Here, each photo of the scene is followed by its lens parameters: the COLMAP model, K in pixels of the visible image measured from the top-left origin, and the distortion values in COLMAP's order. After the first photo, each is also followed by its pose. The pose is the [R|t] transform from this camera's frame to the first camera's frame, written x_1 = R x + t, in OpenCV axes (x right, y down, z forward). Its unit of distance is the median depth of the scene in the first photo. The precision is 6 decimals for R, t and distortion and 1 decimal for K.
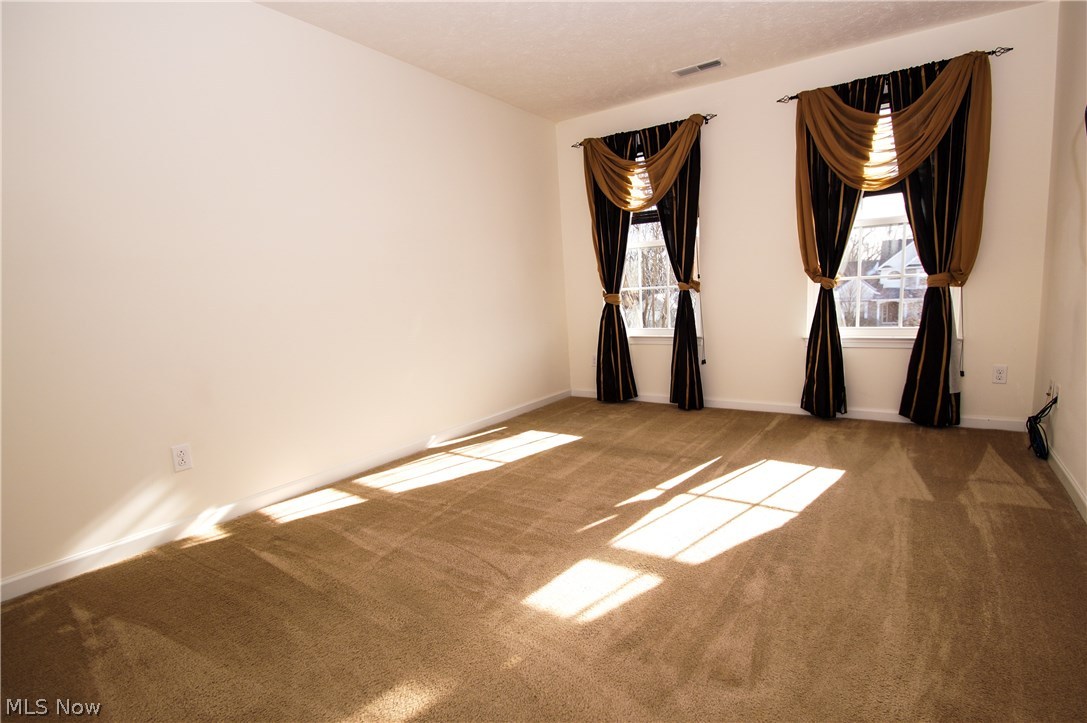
lens RADIAL K [[491.7, 0, 573.9], [0, 491.7, 362.7], [0, 0, 1]] dist [0.001282, -0.014773]
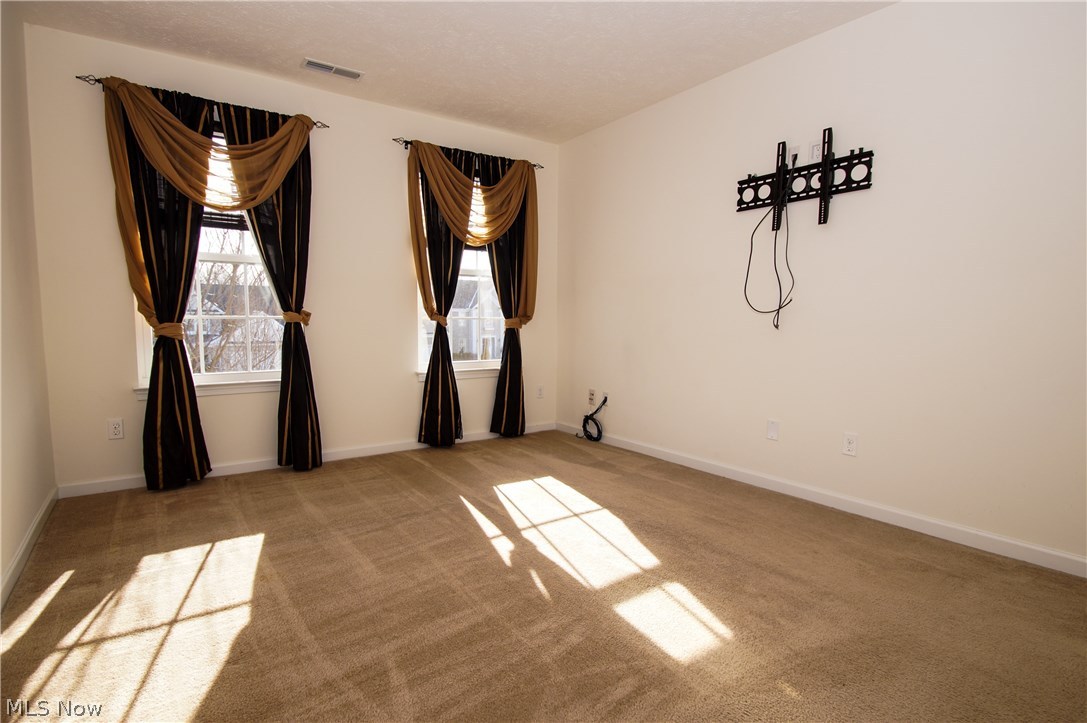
lens RADIAL K [[518.1, 0, 539.8], [0, 518.1, 363.6], [0, 0, 1]] dist [0.019682, -0.019230]
pose [[0.426734, -0.025522, 0.904017, -0.455165], [0.107052, 0.994000, -0.022470, -0.021346], [-0.898019, 0.106365, 0.426906, 0.340802]]
